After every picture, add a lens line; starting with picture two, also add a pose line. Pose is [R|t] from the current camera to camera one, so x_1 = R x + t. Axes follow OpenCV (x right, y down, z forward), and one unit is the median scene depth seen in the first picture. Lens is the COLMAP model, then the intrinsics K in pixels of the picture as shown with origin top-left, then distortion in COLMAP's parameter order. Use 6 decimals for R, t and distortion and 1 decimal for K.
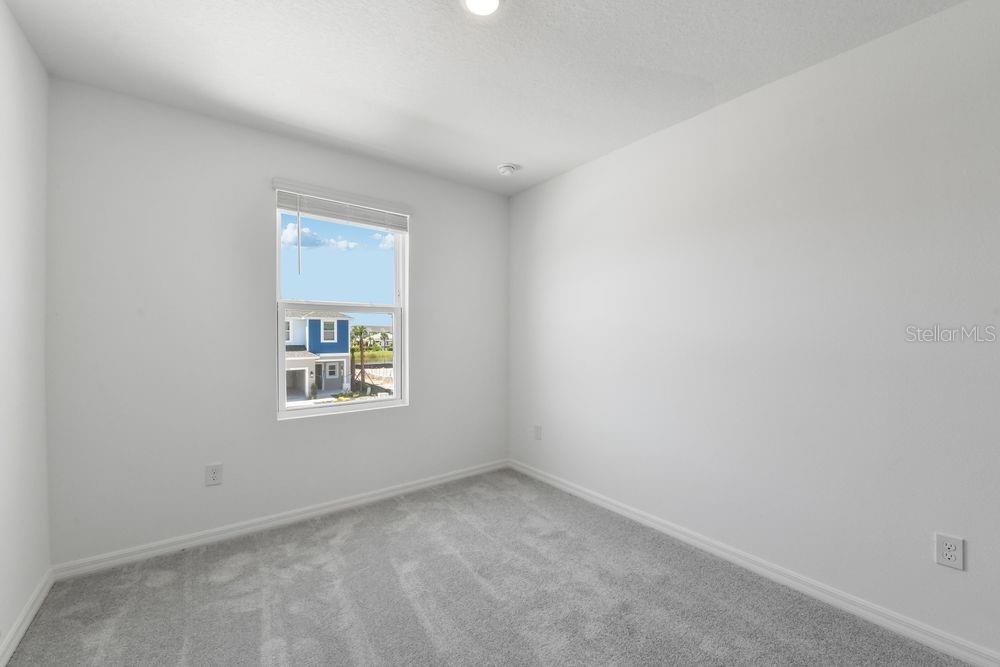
lens RADIAL K [[397.9, 0, 495.2], [0, 397.9, 326.6], [0, 0, 1]] dist [0.000802, 0.000201]
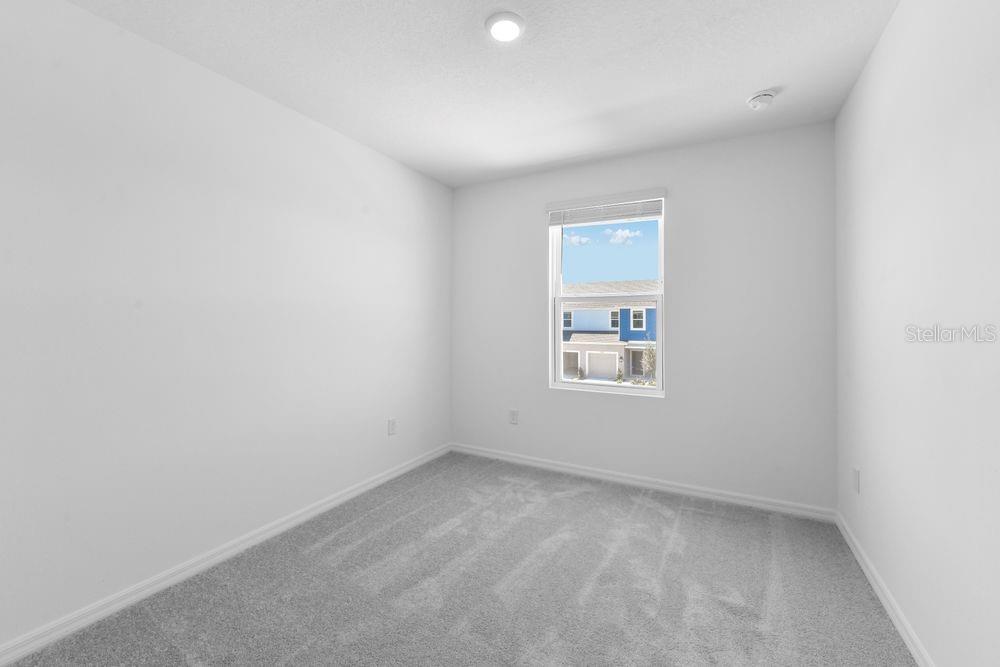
lens RADIAL K [[393.7, 0, 496.9], [0, 393.7, 313.9], [0, 0, 1]] dist [0.000312, 0.000051]
pose [[0.434946, -0.010026, -0.900401, 0.526960], [0.012687, 0.999907, -0.005005, -0.005588], [0.900367, -0.009246, 0.435032, 0.275049]]
